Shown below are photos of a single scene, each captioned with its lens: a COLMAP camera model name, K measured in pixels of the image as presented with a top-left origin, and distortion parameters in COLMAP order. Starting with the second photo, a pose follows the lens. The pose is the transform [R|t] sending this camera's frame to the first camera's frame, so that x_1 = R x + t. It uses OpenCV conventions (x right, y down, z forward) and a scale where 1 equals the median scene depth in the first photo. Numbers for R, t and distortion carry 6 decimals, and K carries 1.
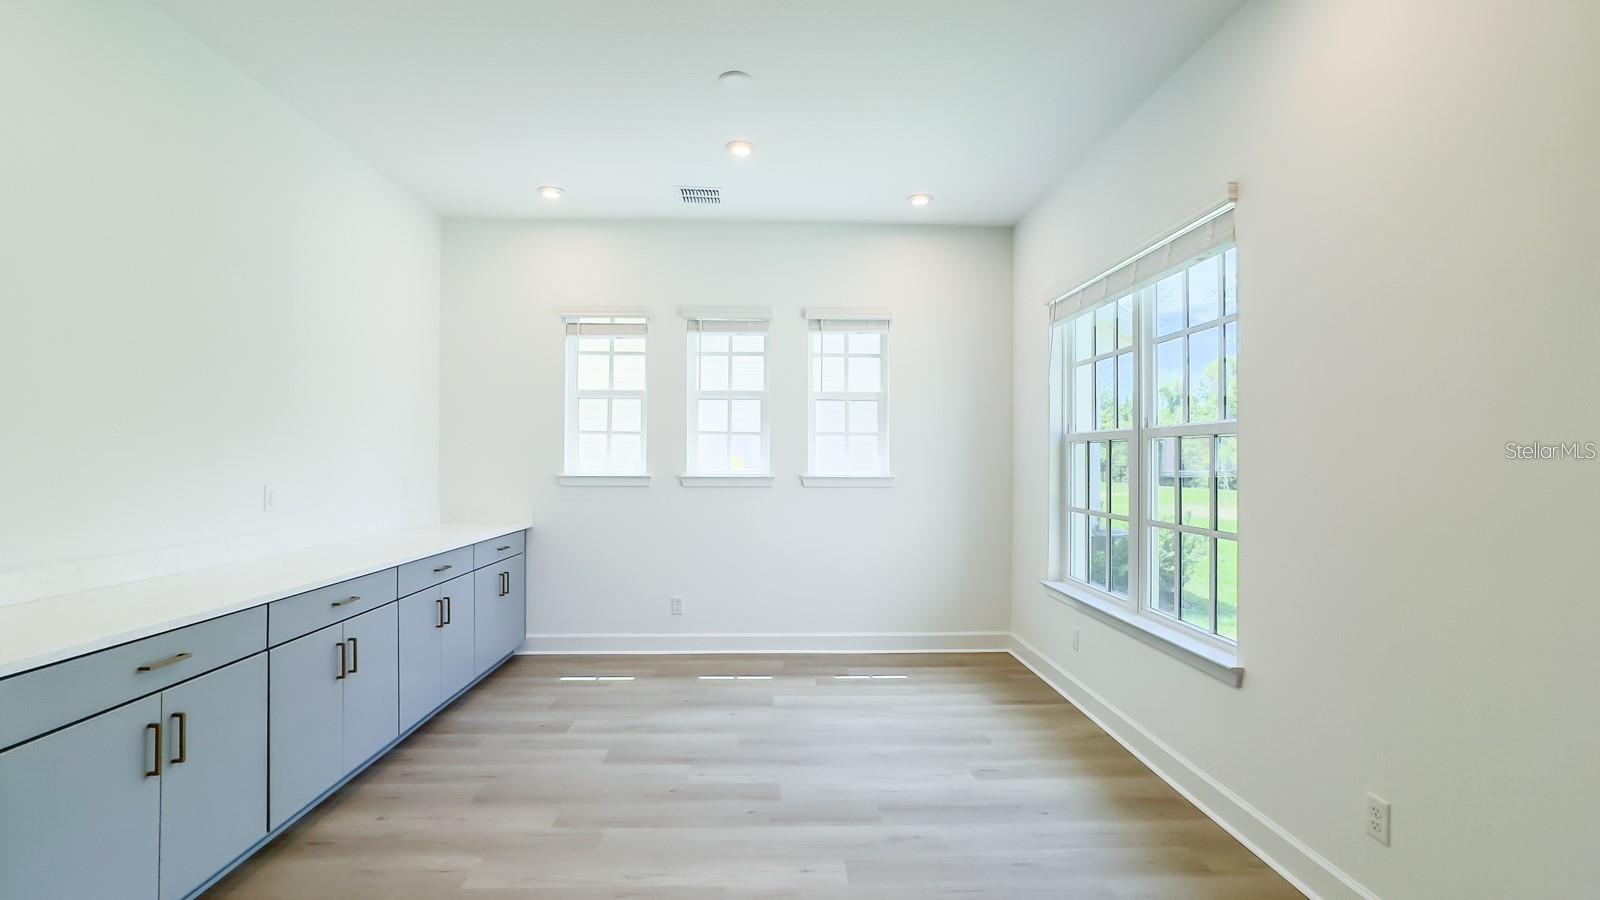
lens RADIAL K [[711.9, 0, 800.0], [0, 711.9, 450.0], [0, 0, 1]] dist [-0.016335, 0.000365]
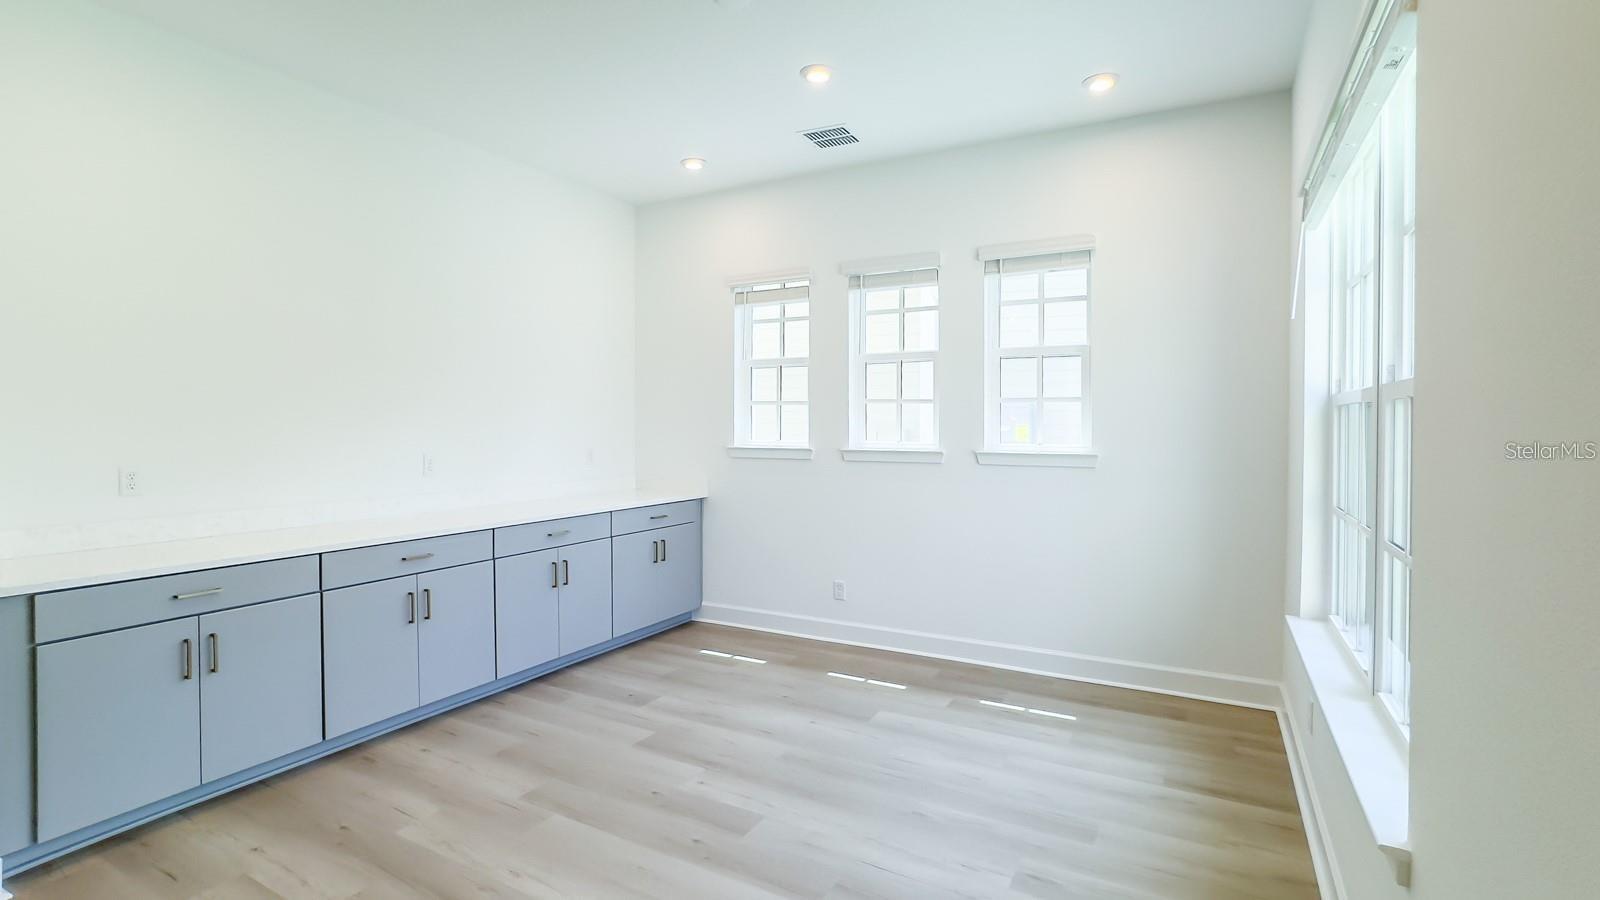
lens RADIAL K [[732.4, 0, 804.4], [0, 732.4, 430.8], [0, 0, 1]] dist [-0.017898, 0.000296]
pose [[0.855939, 0.003295, -0.517066, 0.290317], [0.006497, 0.999832, 0.017127, -0.003783], [0.517036, -0.018019, 0.855774, 0.180698]]
